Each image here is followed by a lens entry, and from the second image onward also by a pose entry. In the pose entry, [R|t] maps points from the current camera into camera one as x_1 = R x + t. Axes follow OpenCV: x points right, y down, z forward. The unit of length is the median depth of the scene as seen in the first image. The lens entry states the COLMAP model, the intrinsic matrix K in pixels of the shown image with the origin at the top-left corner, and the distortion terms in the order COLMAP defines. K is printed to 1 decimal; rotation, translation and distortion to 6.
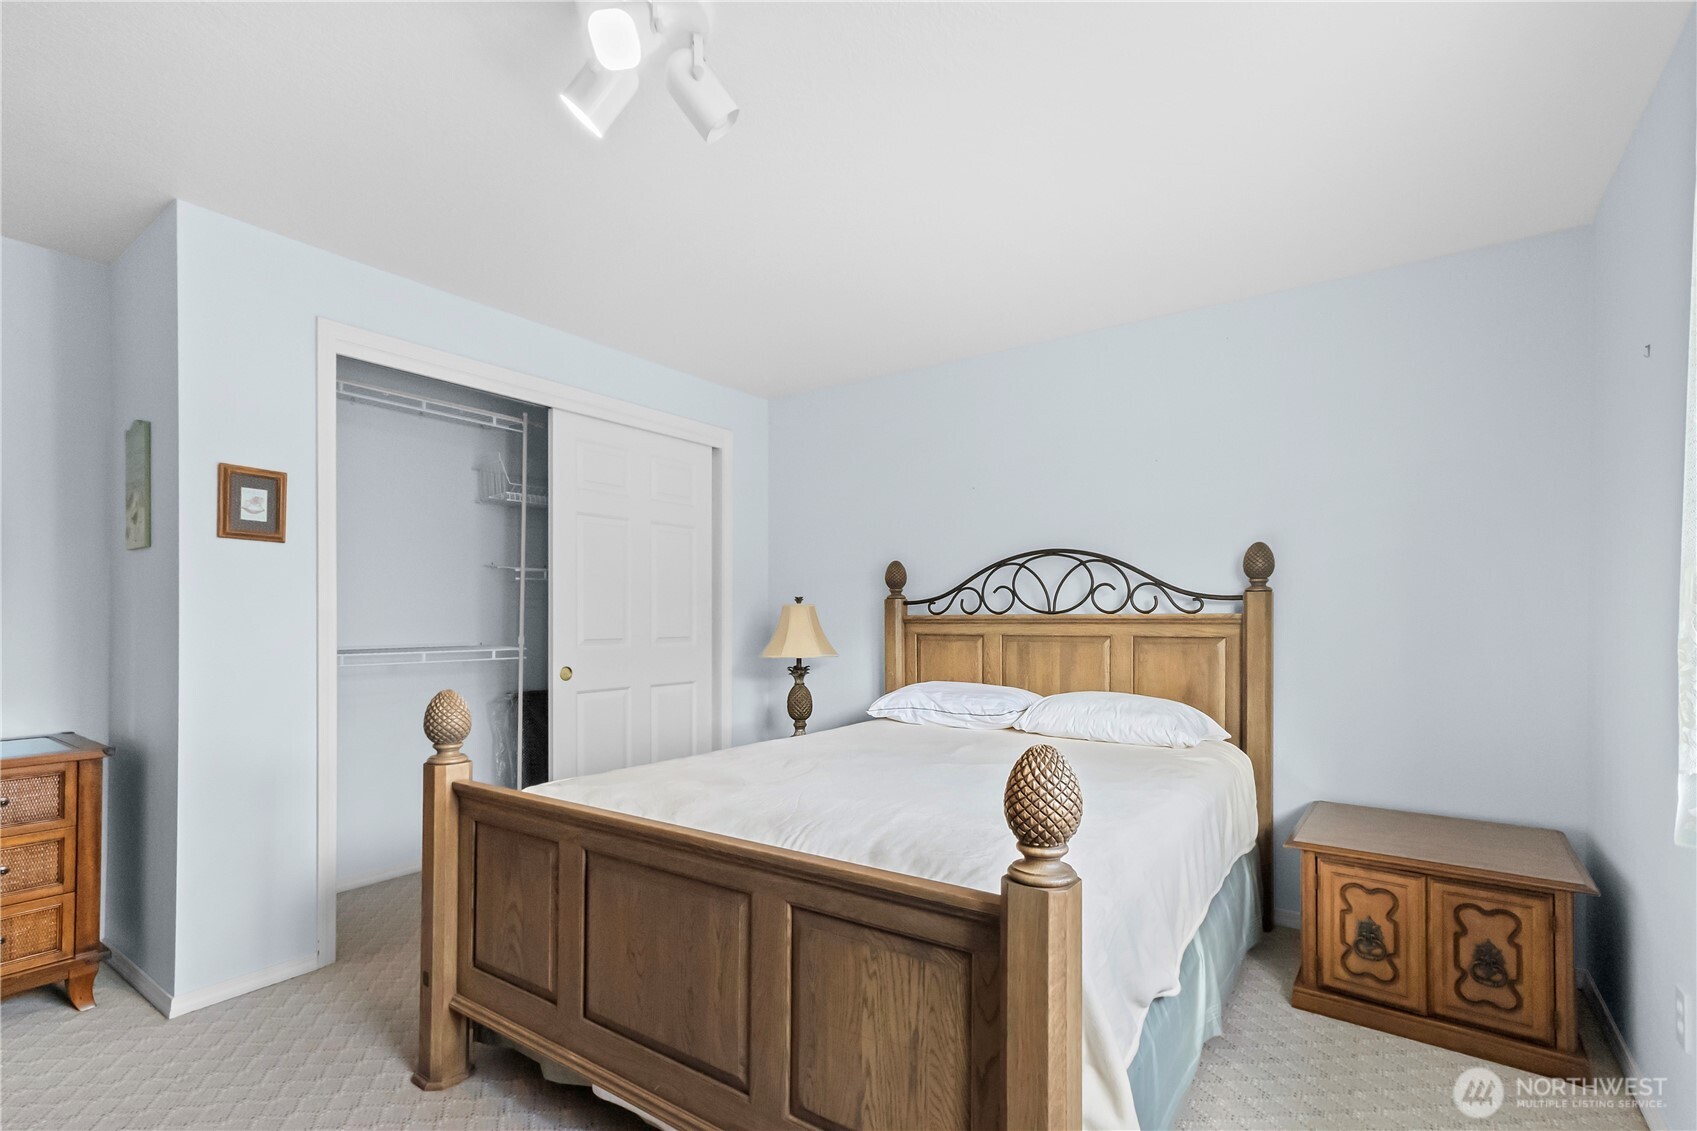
lens RADIAL K [[780.8, 0, 853.8], [0, 780.8, 622.2], [0, 0, 1]] dist [0.001077, 0.027064]
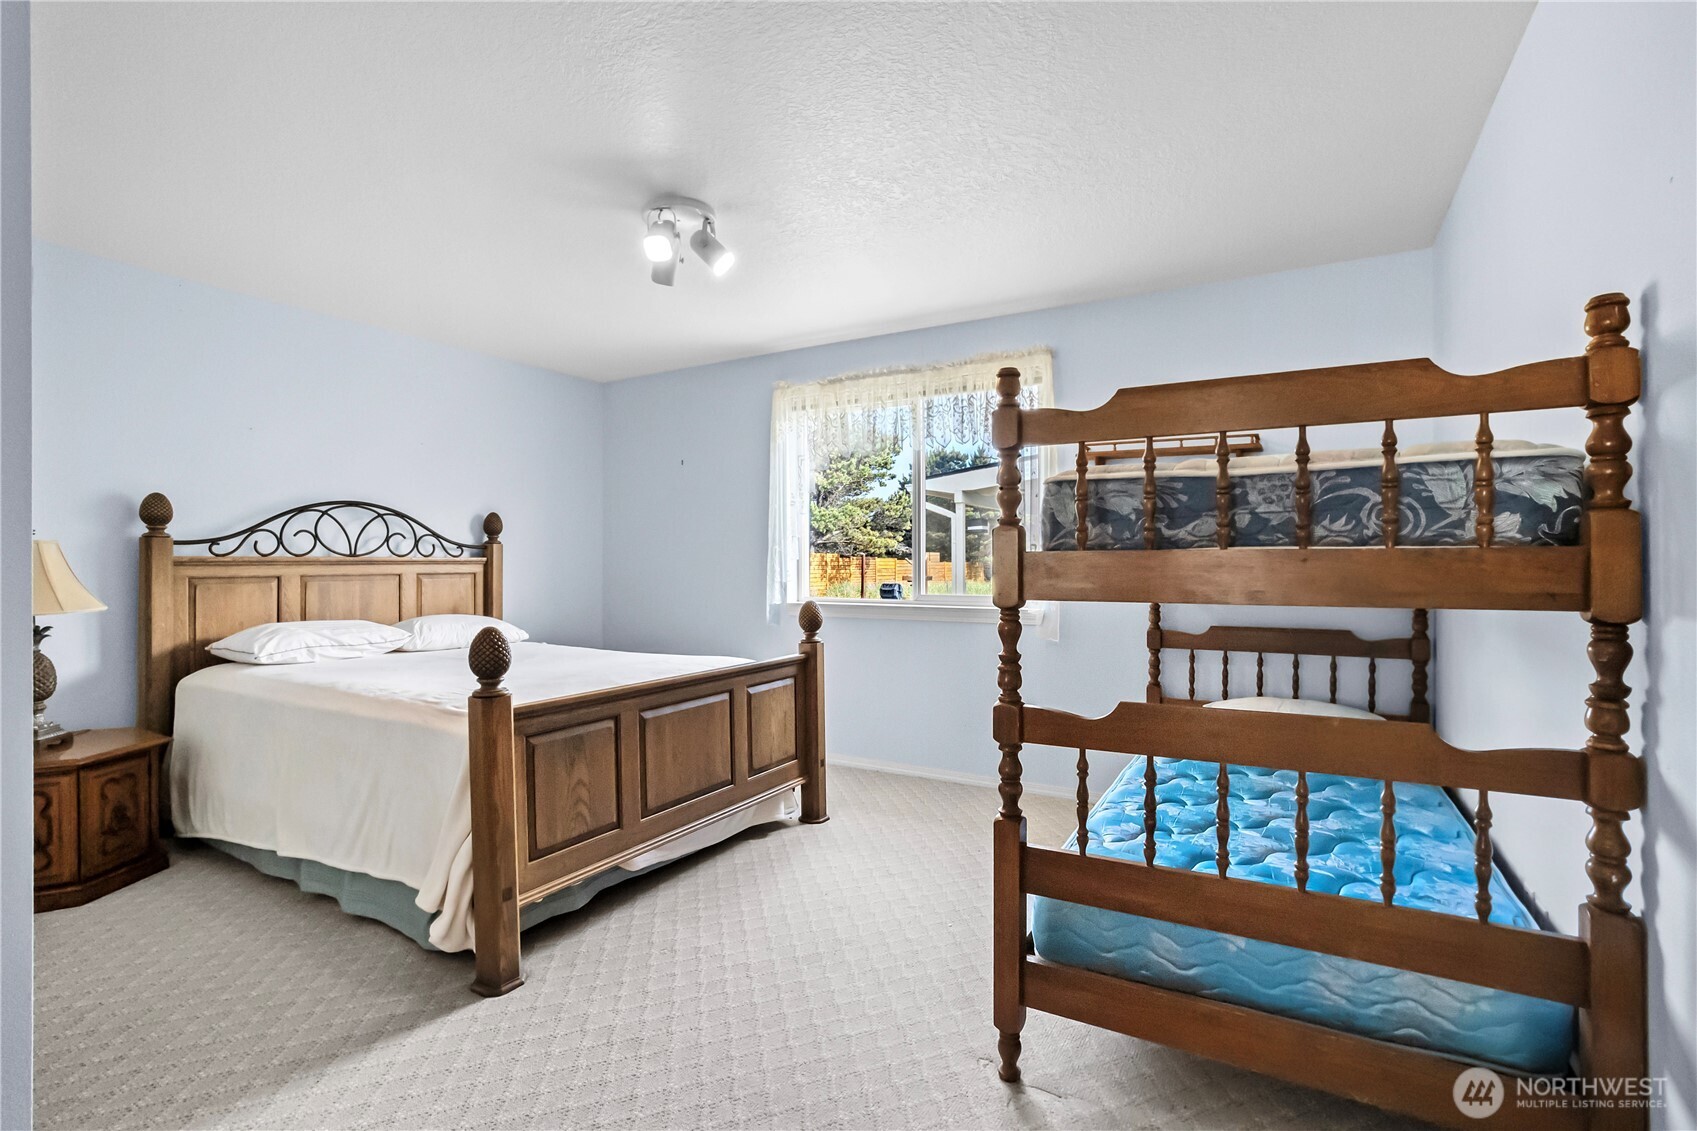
lens RADIAL K [[775.5, 0, 858.3], [0, 775.5, 557.8], [0, 0, 1]] dist [-0.063980, 0.026084]
pose [[-0.101241, 0.005205, 0.994848, -0.944567], [0.004862, 0.999977, -0.004737, 0.000165], [-0.994850, 0.004357, -0.101264, 0.363290]]
